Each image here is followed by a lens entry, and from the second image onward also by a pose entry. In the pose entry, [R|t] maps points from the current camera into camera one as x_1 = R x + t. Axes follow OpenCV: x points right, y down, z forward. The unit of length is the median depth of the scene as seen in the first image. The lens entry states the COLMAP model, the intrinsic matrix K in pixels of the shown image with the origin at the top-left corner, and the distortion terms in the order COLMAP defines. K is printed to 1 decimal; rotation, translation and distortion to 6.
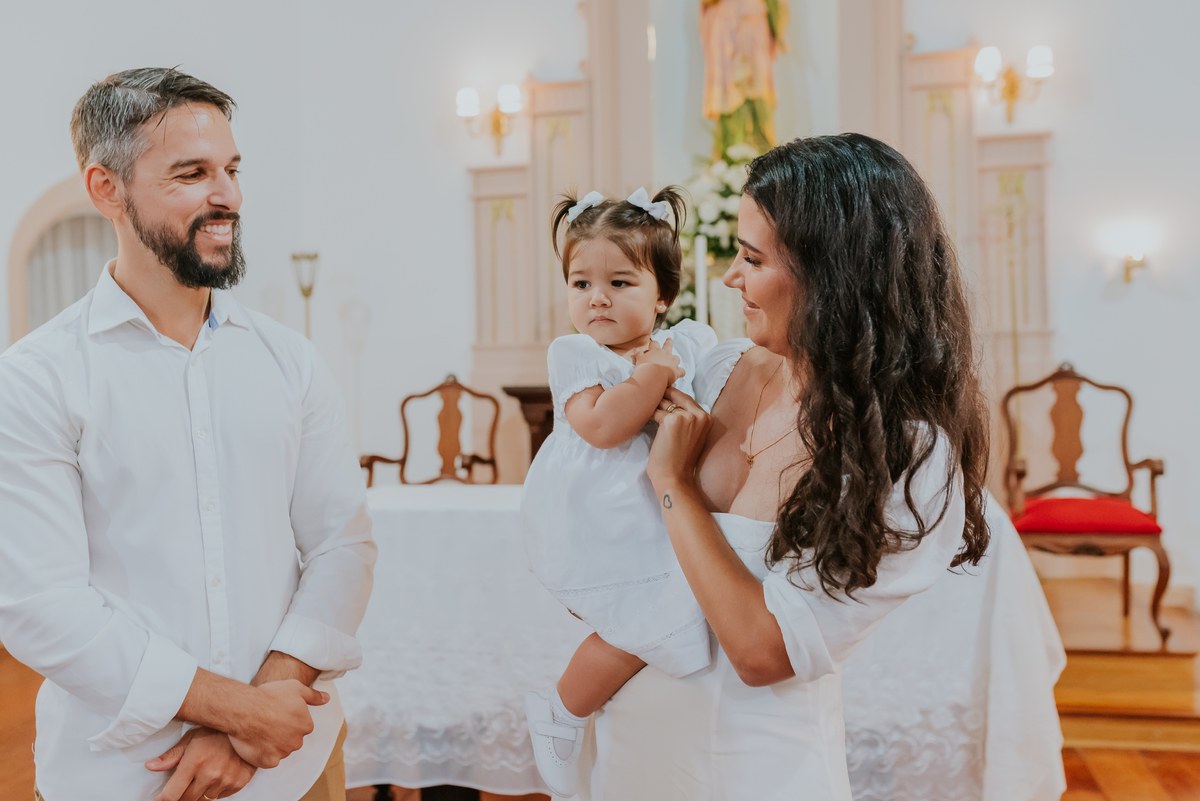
lens RADIAL K [[1173.7, 0, 603.0], [0, 1173.7, 400.5], [0, 0, 1]] dist [0.001115, 0.000000]
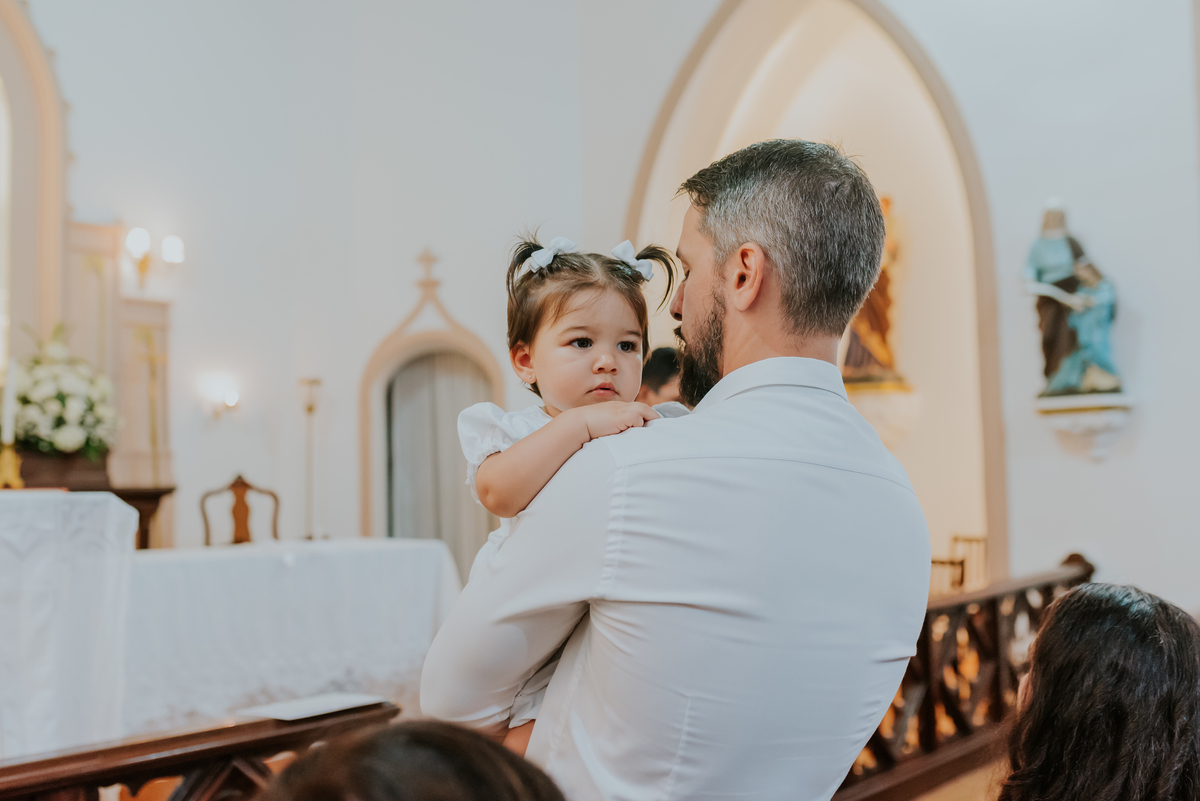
lens RADIAL K [[1173.7, 0, 594.3], [0, 1173.7, 408.5], [0, 0, 1]] dist [0.001115, 0.000000]
pose [[0.489134, 0.067680, 0.869579, -0.522342], [0.033650, 0.994778, -0.096352, 0.033547], [-0.871559, 0.076390, 0.484303, -0.043520]]
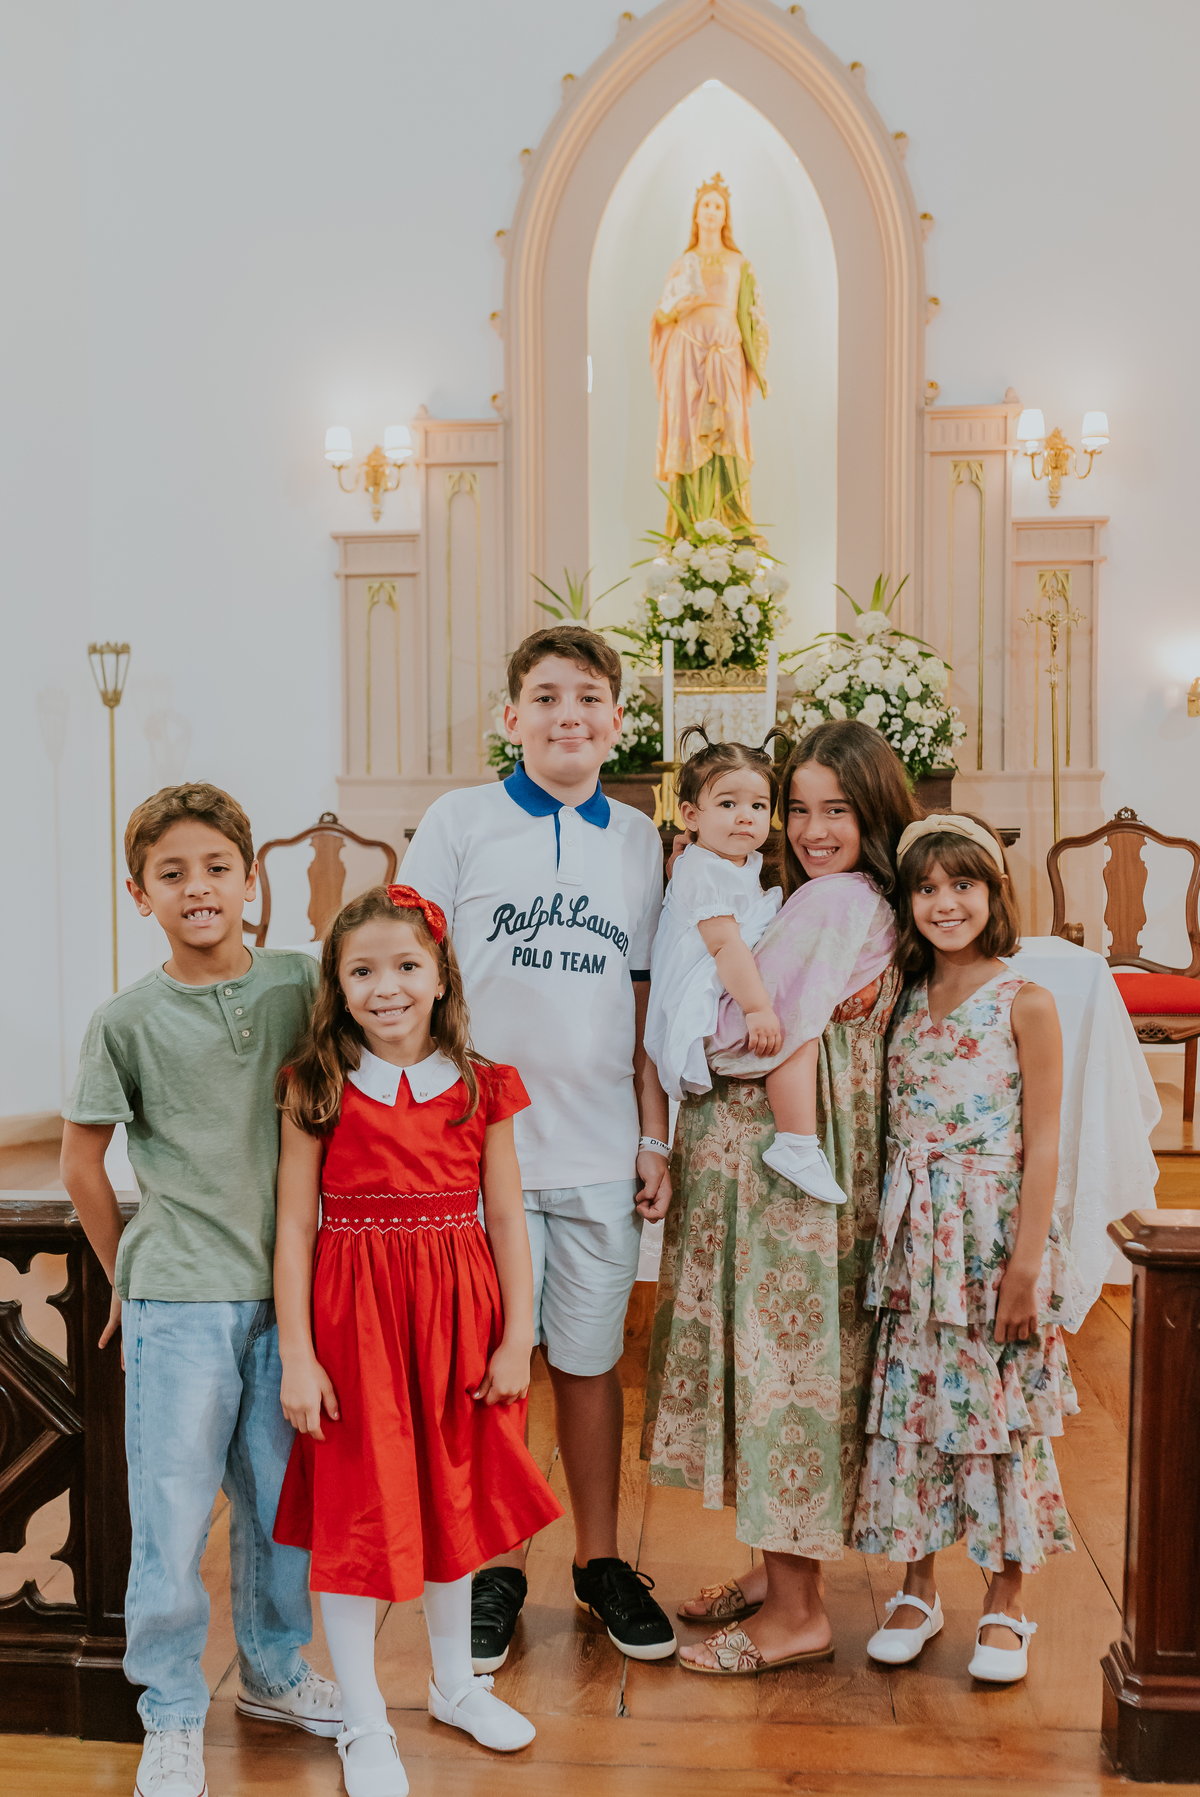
lens RADIAL K [[1854.0, 0, 570.2], [0, 1854.0, 951.9], [0, 0, 1]] dist [0.012926, 0.000000]
pose [[0.992437, 0.010408, 0.122315, -0.119510], [-0.014689, 0.999309, 0.034154, 0.022931], [-0.121875, -0.035692, 0.991903, -0.192513]]
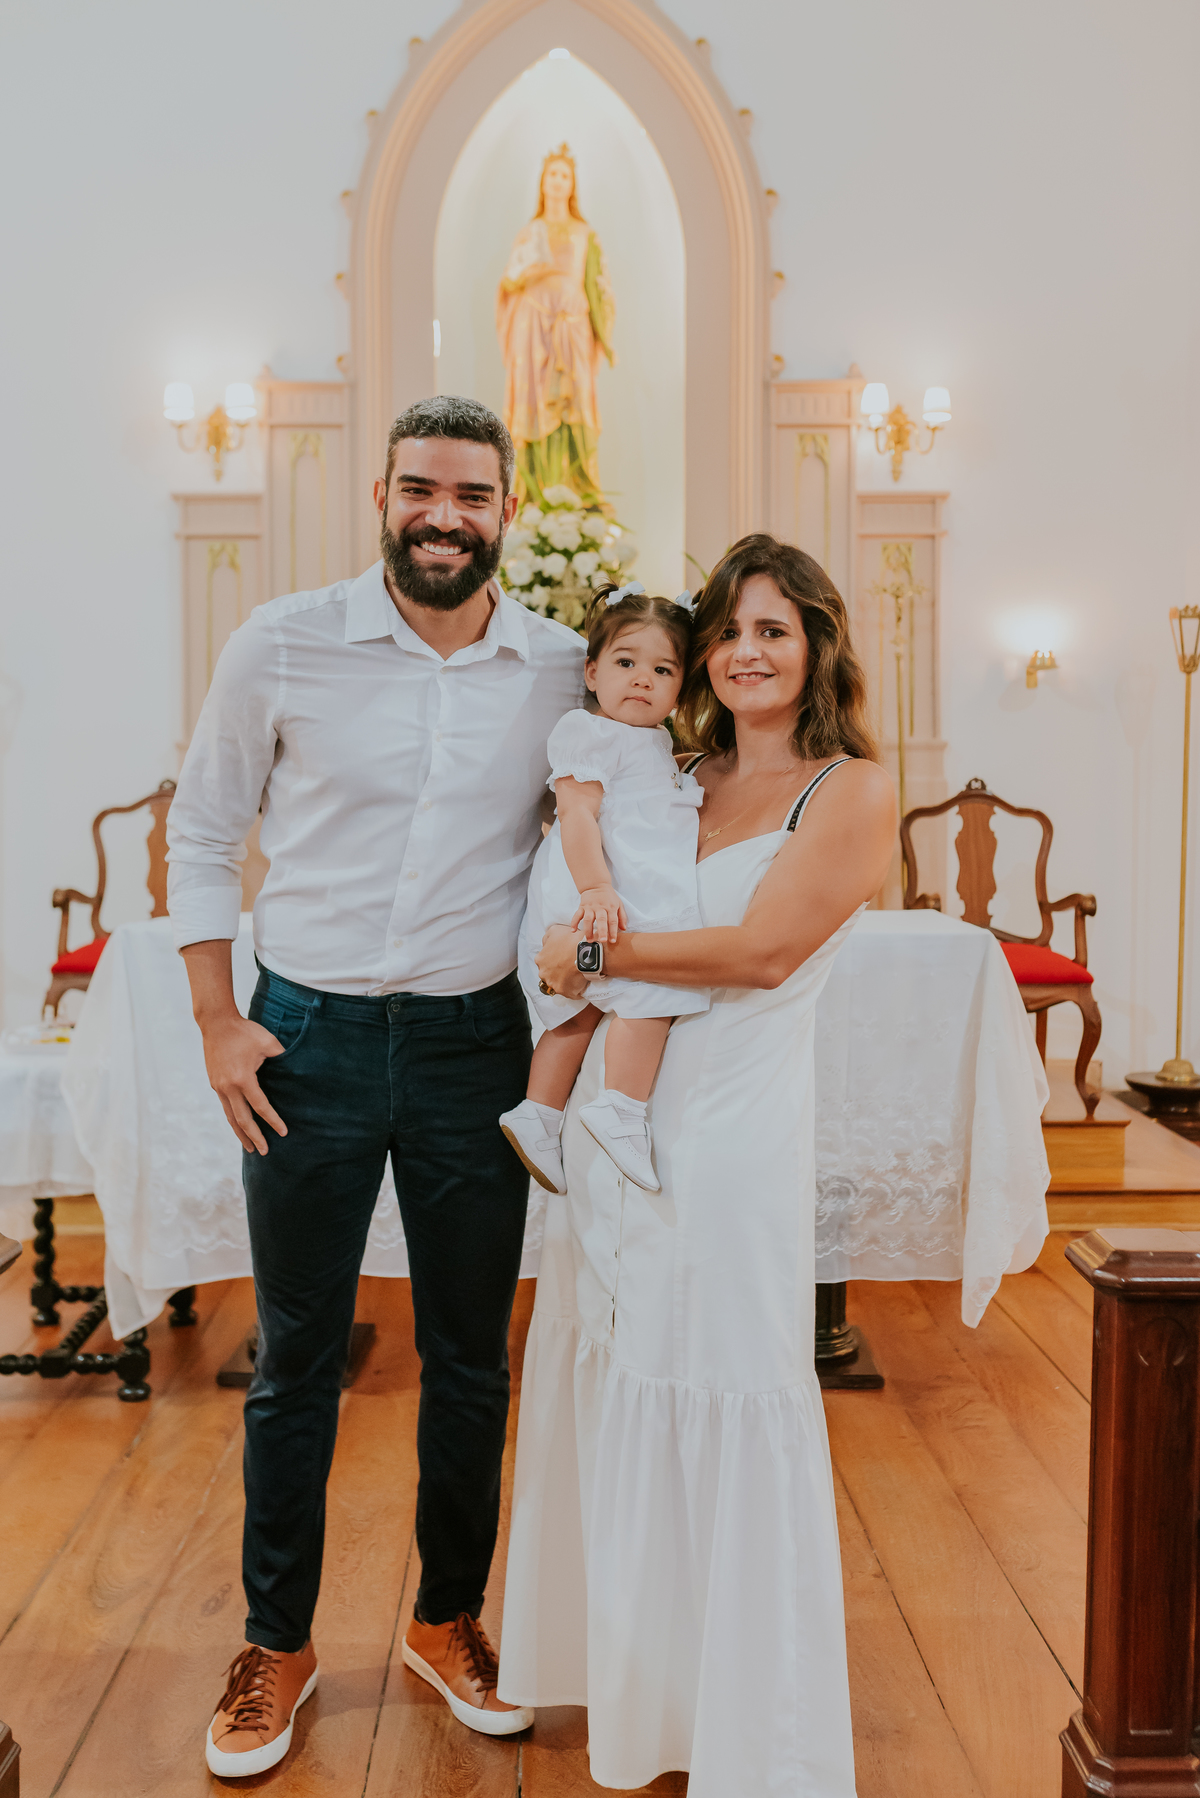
lens RADIAL K [[1758.6, 0, 572.5], [0, 1758.6, 882.8], [0, 0, 1]] dist [0.001115, 0.000000]
pose [[0.975779, 0.010892, 0.218489, -0.121599], [-0.014615, 0.999774, 0.015434, 0.020312], [-0.218272, -0.018253, 0.975717, -0.110523]]
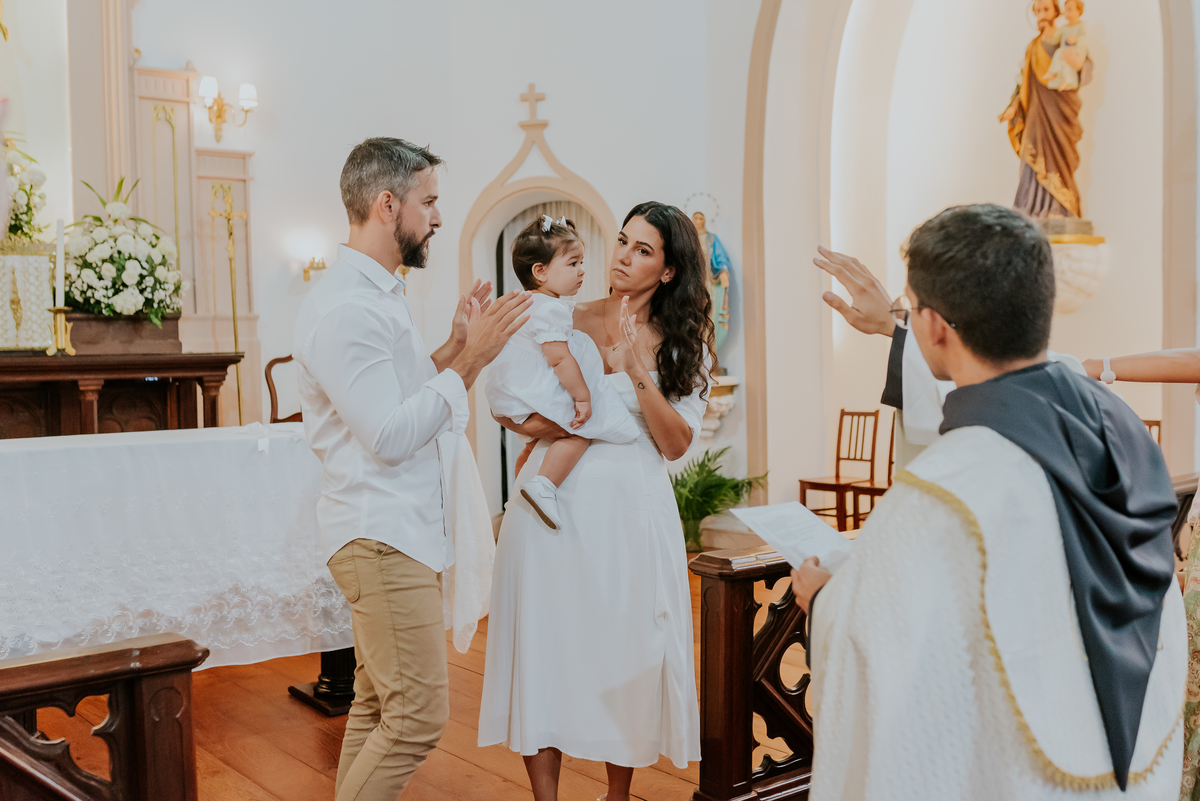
lens RADIAL K [[1237.8, 0, 590.0], [0, 1237.8, 398.3], [0, 0, 1]] dist [-0.010969, 0.000000]
pose [[0.644645, -0.020218, 0.764215, -0.375393], [0.020913, 0.999742, 0.008807, 0.021976], [-0.764196, 0.010305, 0.644901, -0.093407]]
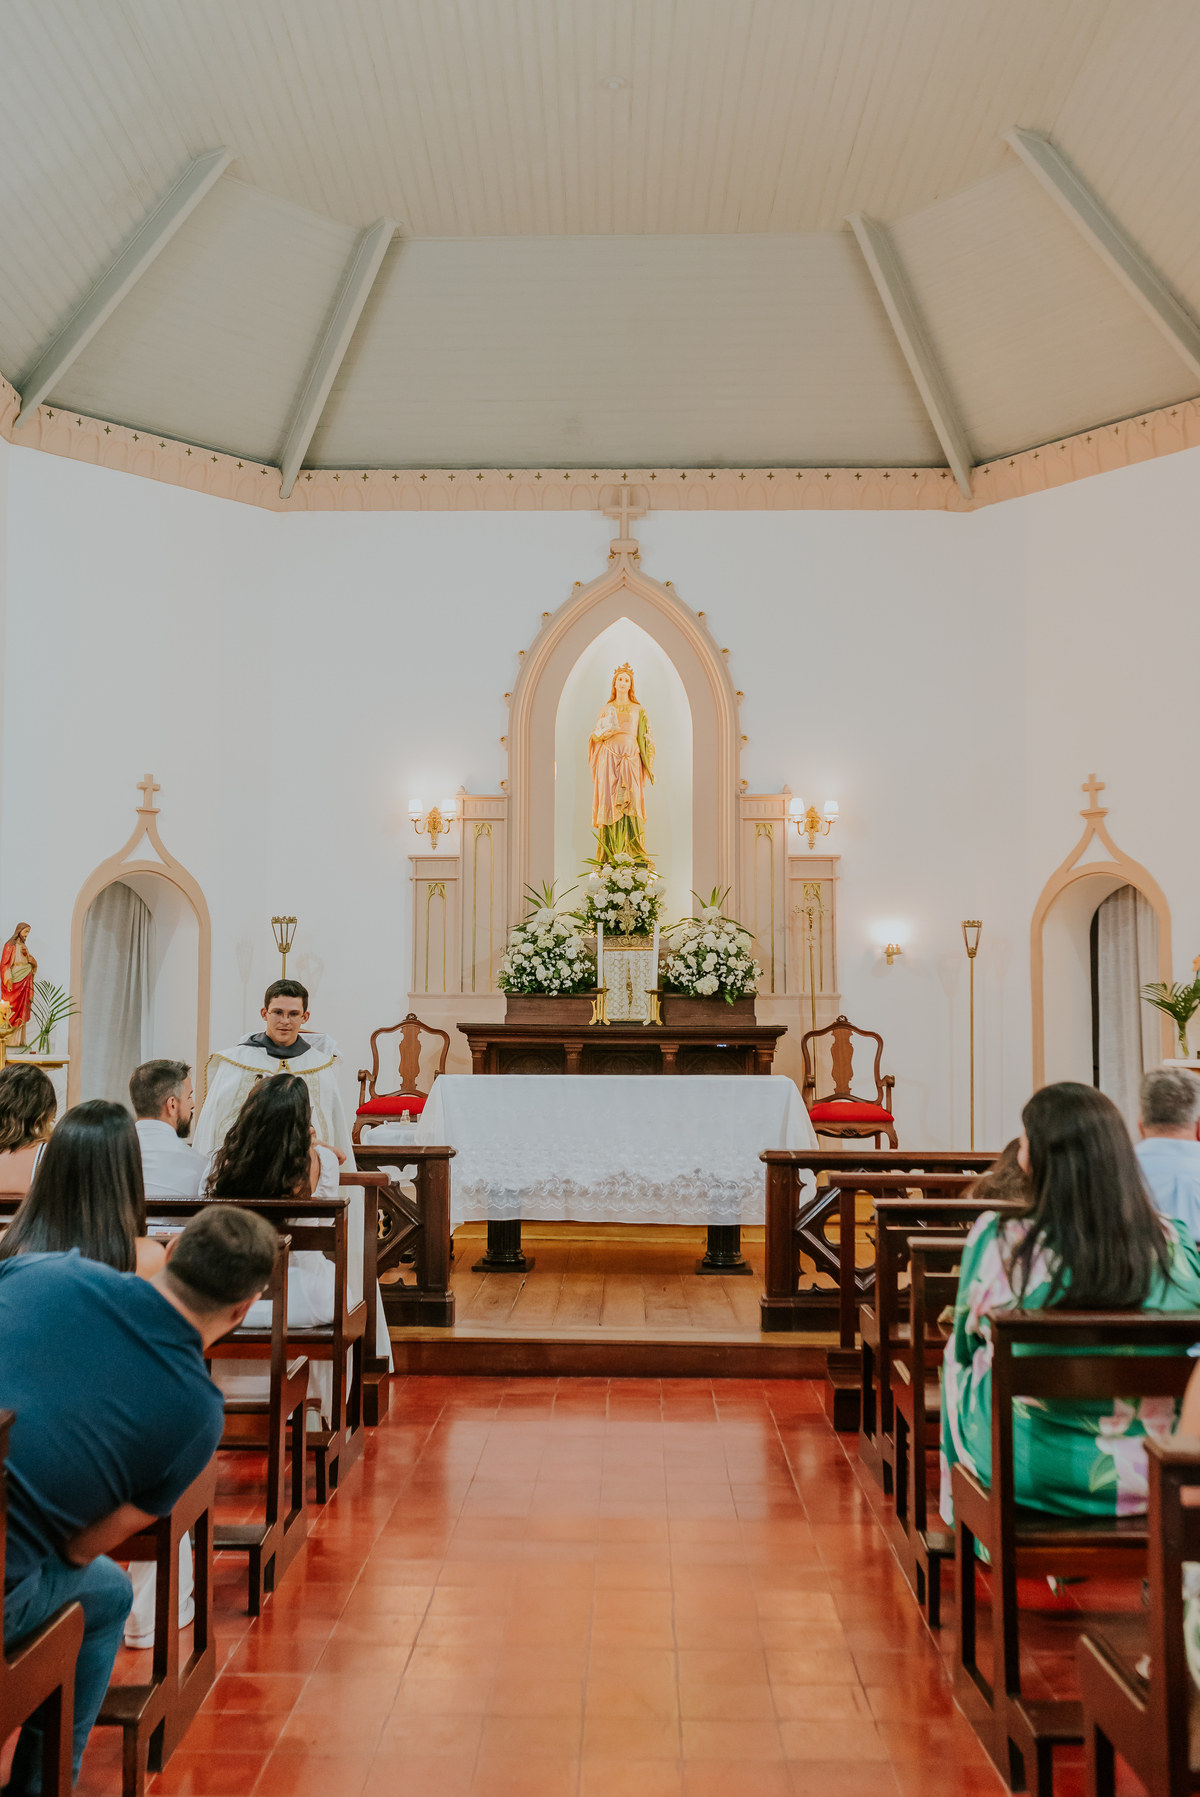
lens RADIAL K [[1757.6, 0, 571.1], [0, 1757.6, 894.8], [0, 0, 1]] dist [0.001115, 0.000000]
pose [[0.984310, 0.039956, 0.171864, -0.299821], [-0.021856, 0.994131, -0.105948, 0.050633], [-0.175089, 0.100530, 0.979407, -1.017307]]
